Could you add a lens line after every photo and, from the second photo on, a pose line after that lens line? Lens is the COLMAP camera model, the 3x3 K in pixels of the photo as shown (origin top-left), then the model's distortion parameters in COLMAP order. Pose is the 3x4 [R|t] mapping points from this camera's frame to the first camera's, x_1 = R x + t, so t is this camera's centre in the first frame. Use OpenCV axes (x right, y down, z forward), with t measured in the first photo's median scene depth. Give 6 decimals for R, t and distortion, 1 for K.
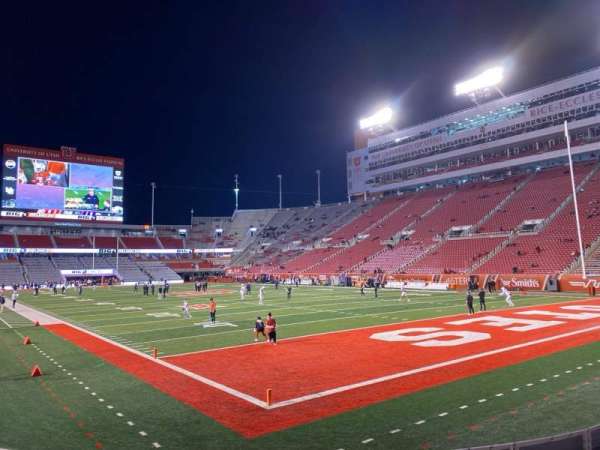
lens RADIAL K [[454.1, 0, 292.3], [0, 454.1, 221.8], [0, 0, 1]] dist [0.057744, -0.076953]
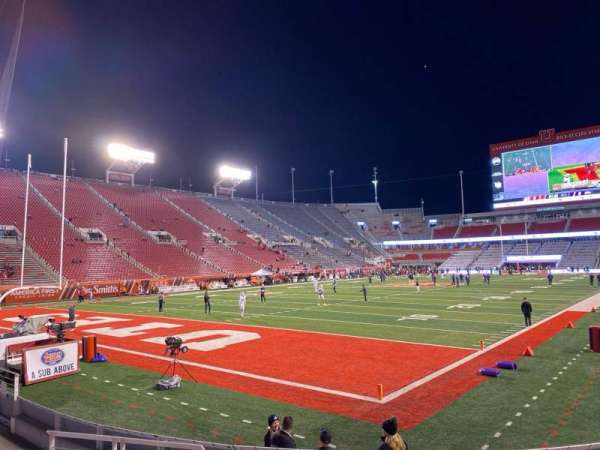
lens RADIAL K [[454.1, 0, 297.5], [0, 454.1, 224.7], [0, 0, 1]] dist [0.057744, -0.076953]
pose [[0.224659, -0.068834, -0.972003, 0.347670], [0.120310, 0.991829, -0.042431, 0.016529], [0.966982, -0.107409, 0.231105, 0.251501]]
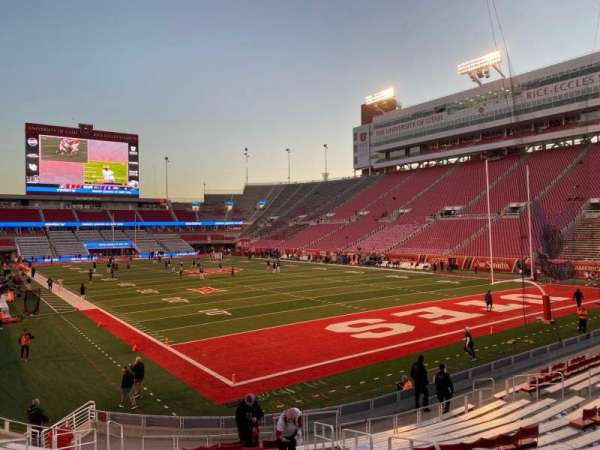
lens RADIAL K [[454.1, 0, 293.4], [0, 454.1, 224.2], [0, 0, 1]] dist [0.057744, -0.076953]
pose [[0.999581, 0.002891, -0.028813, 0.018567], [-0.000383, 0.996236, 0.086685, -0.028093], [0.028955, -0.086637, 0.995819, -0.052492]]
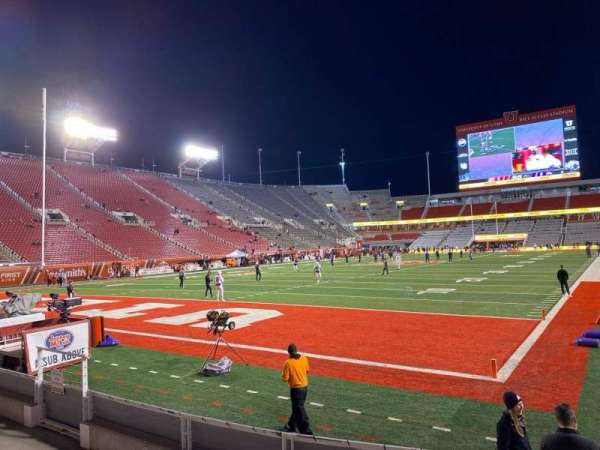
lens RADIAL K [[454.1, 0, 296.0], [0, 454.1, 221.4], [0, 0, 1]] dist [0.057744, -0.076953]
pose [[0.306749, -0.045559, -0.950699, 0.322459], [0.129499, 0.991563, -0.005734, 0.020180], [0.942939, -0.121356, 0.310061, 0.233966]]
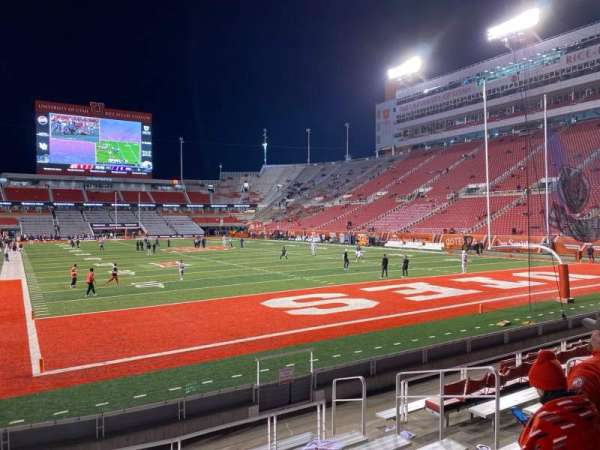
lens RADIAL K [[454.1, 0, 297.7], [0, 454.1, 229.0], [0, 0, 1]] dist [0.057744, -0.076953]
pose [[0.995643, 0.013452, -0.092267, 0.056372], [-0.002486, 0.993016, 0.117952, -0.005479], [0.093210, -0.117209, 0.988723, 0.002398]]
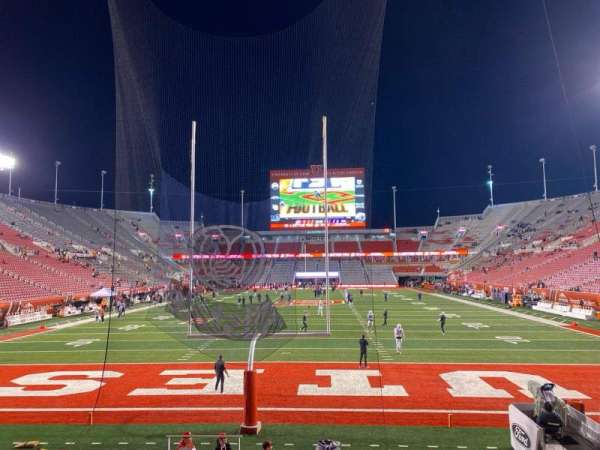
lens RADIAL K [[454.1, 0, 296.1], [0, 454.1, 224.7], [0, 0, 1]] dist [0.057744, -0.076953]
pose [[0.758073, -0.053752, -0.649950, 0.219179], [0.063933, 0.997922, -0.007961, -0.007201], [0.649028, -0.035518, 0.759935, 0.098241]]
